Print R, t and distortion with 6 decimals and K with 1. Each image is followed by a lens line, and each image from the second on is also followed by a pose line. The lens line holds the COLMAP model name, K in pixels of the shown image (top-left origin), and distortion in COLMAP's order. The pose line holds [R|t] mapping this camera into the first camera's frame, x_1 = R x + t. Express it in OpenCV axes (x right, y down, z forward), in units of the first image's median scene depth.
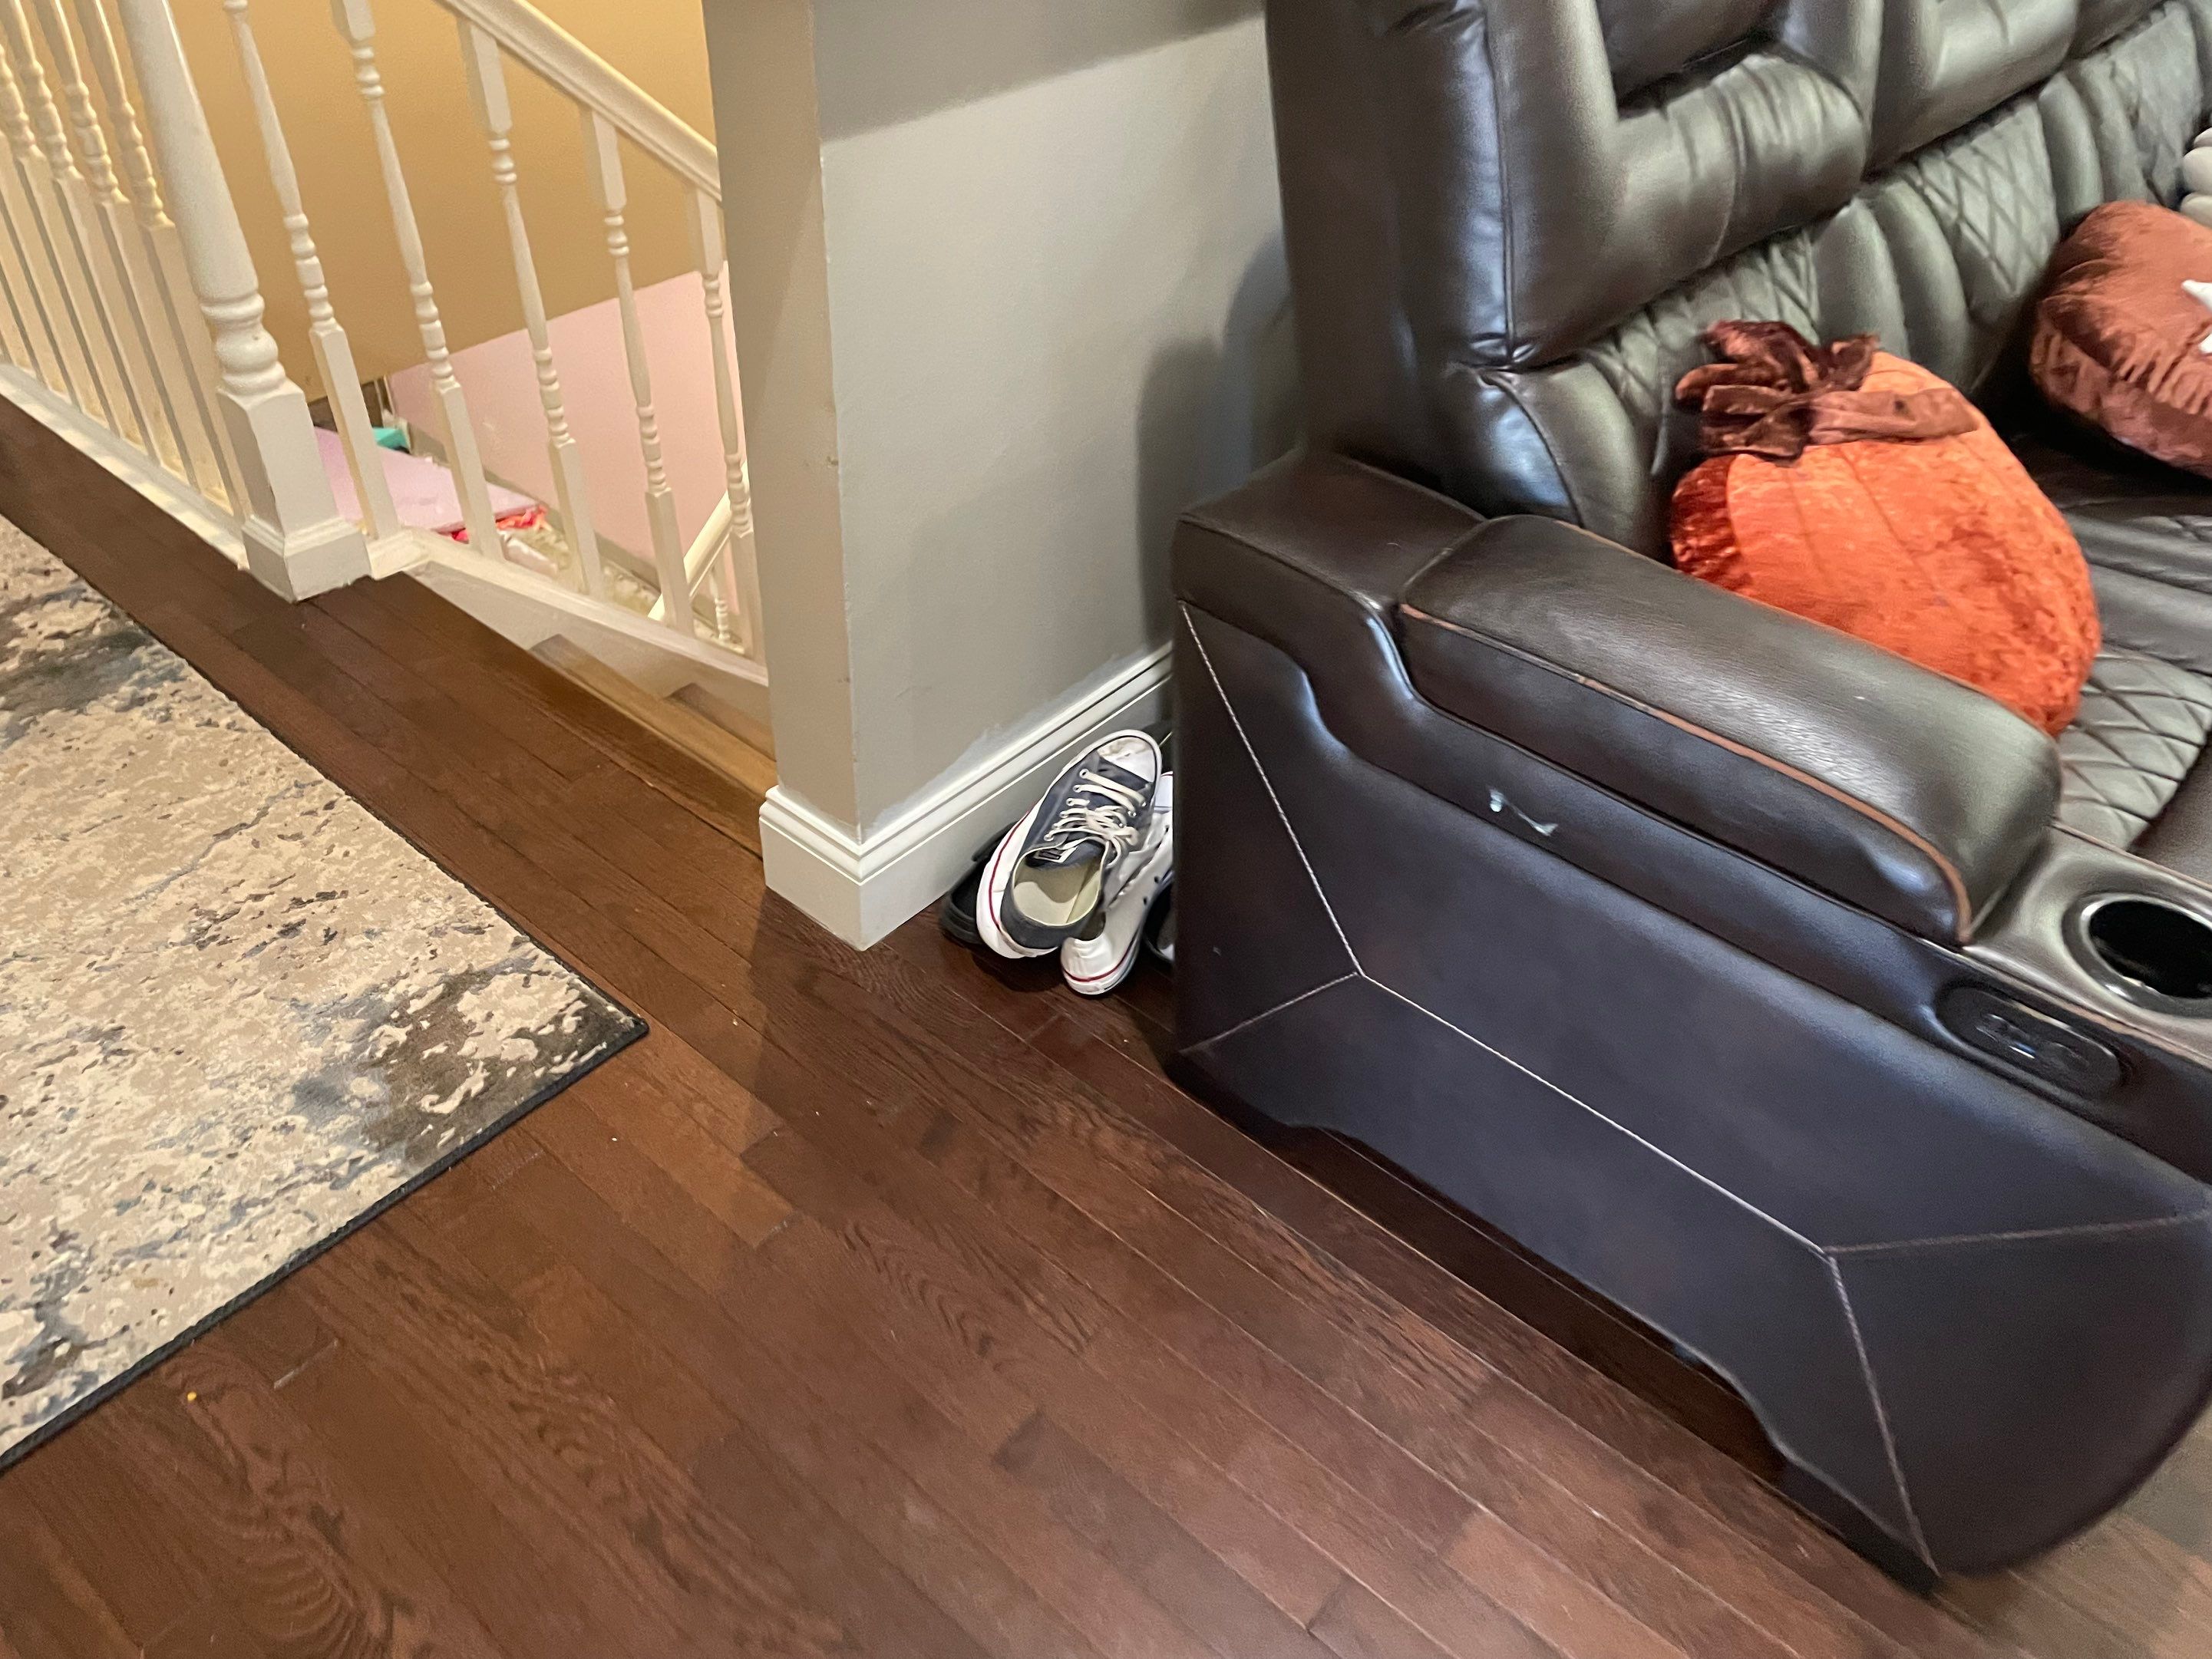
lens RADIAL K [[1656.7, 0, 1079.6], [0, 1656.7, 838.4], [0, 0, 1]] dist [0.088363, -0.112837]
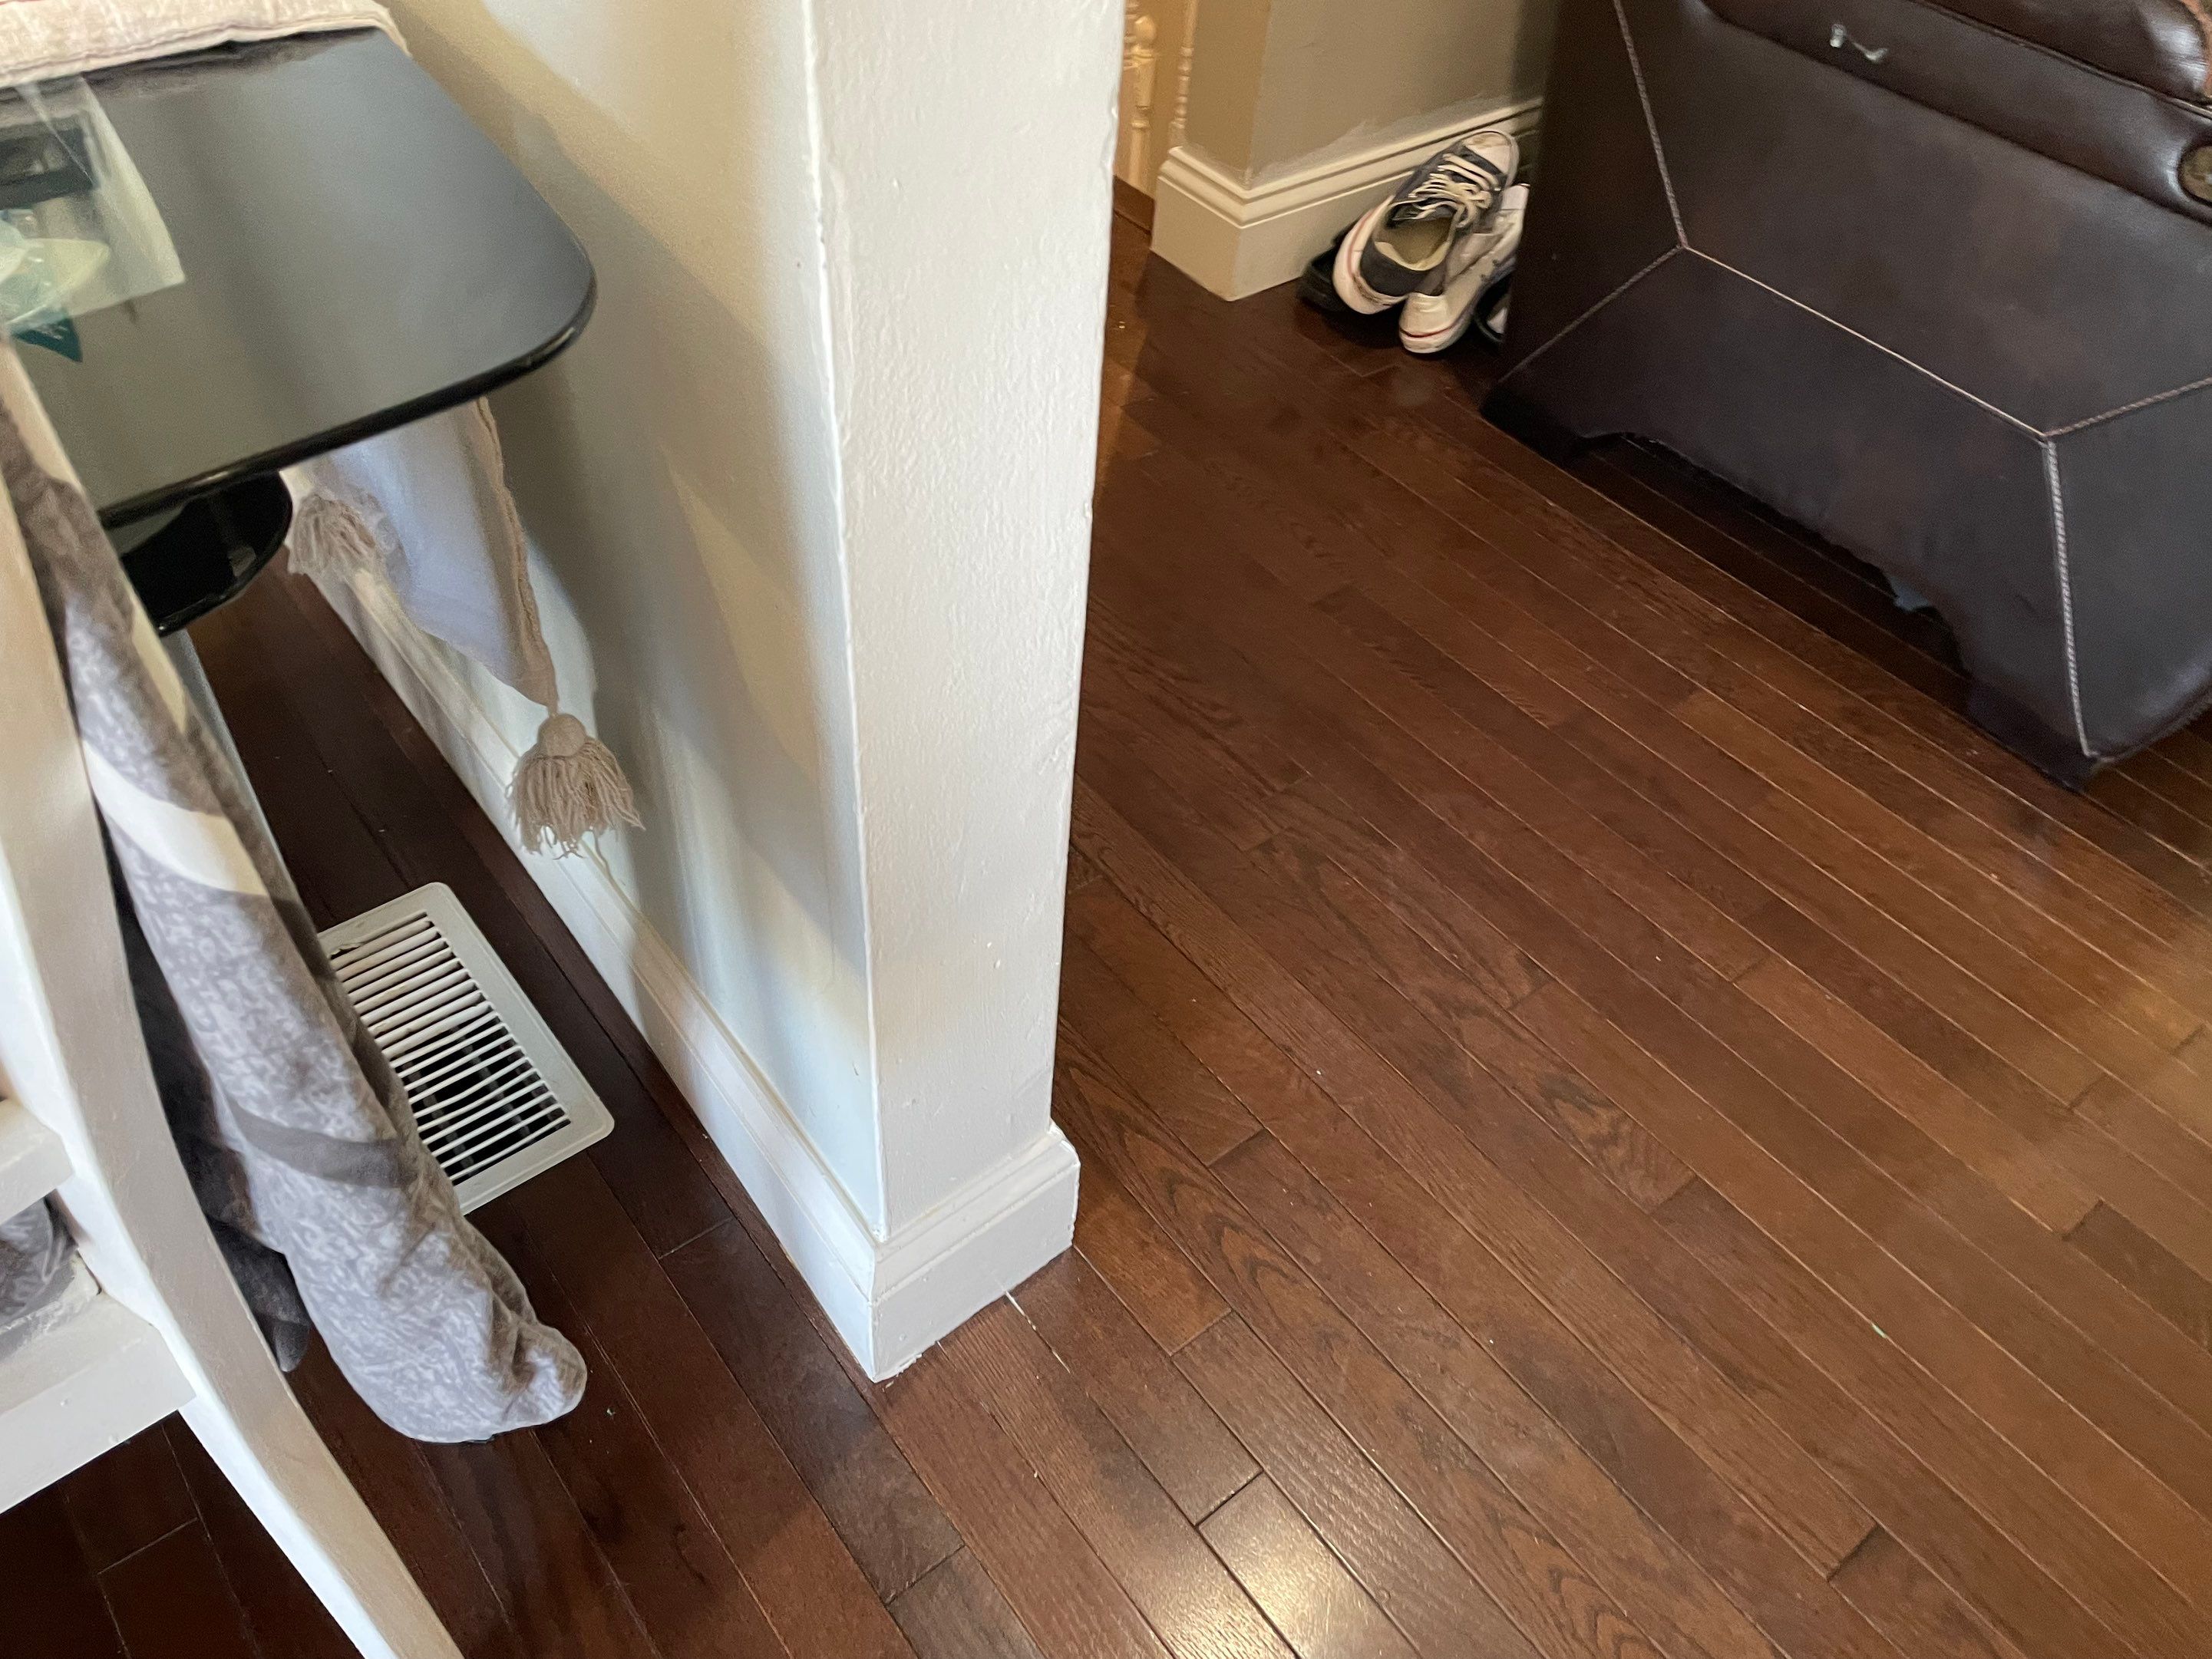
lens RADIAL K [[1656.7, 0, 1118.1], [0, 1656.7, 804.2], [0, 0, 1]] dist [0.088363, -0.112837]
pose [[0.983014, 0.150665, -0.104804, -0.034188], [-0.142474, 0.986419, 0.081721, 0.359275], [0.115693, -0.065401, 0.991130, -0.213801]]
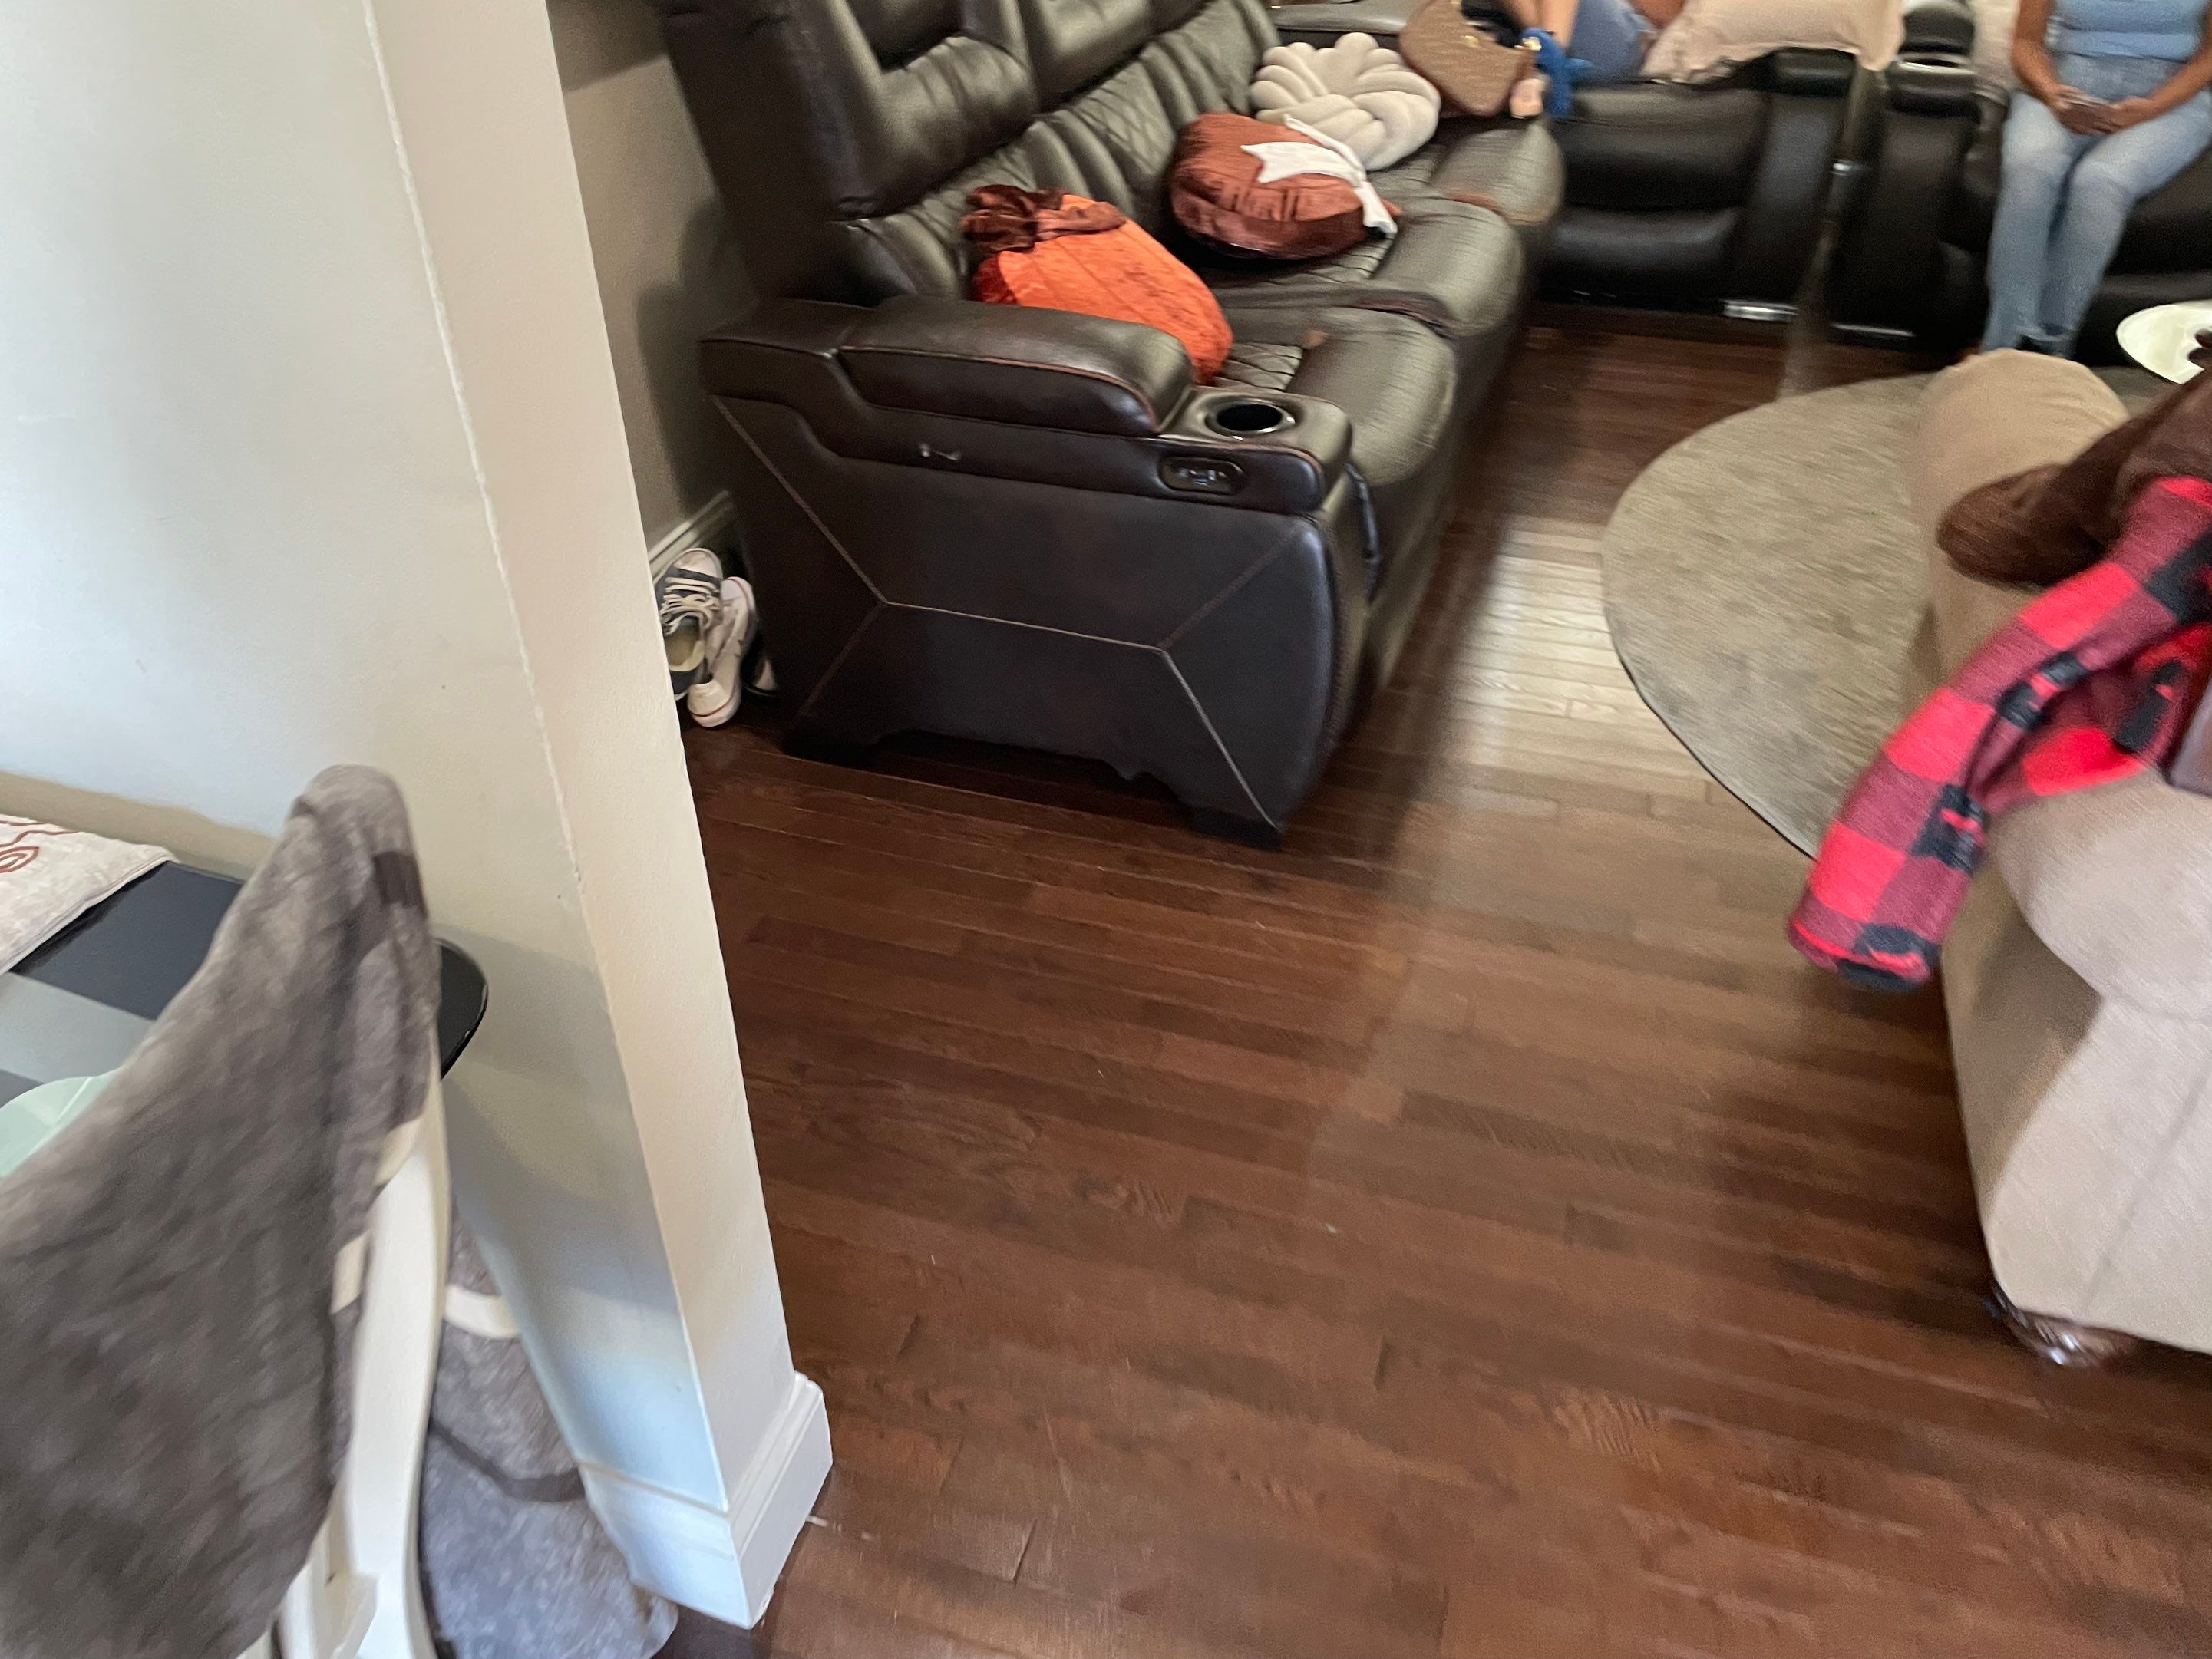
lens RADIAL K [[1656.7, 0, 1097.7], [0, 1656.7, 839.2], [0, 0, 1]] dist [0.088363, -0.112837]
pose [[0.920342, -0.260996, 0.291294, -0.143876], [0.279930, 0.959707, -0.024549, 0.335556], [-0.273150, 0.104135, 0.956319, -0.492332]]
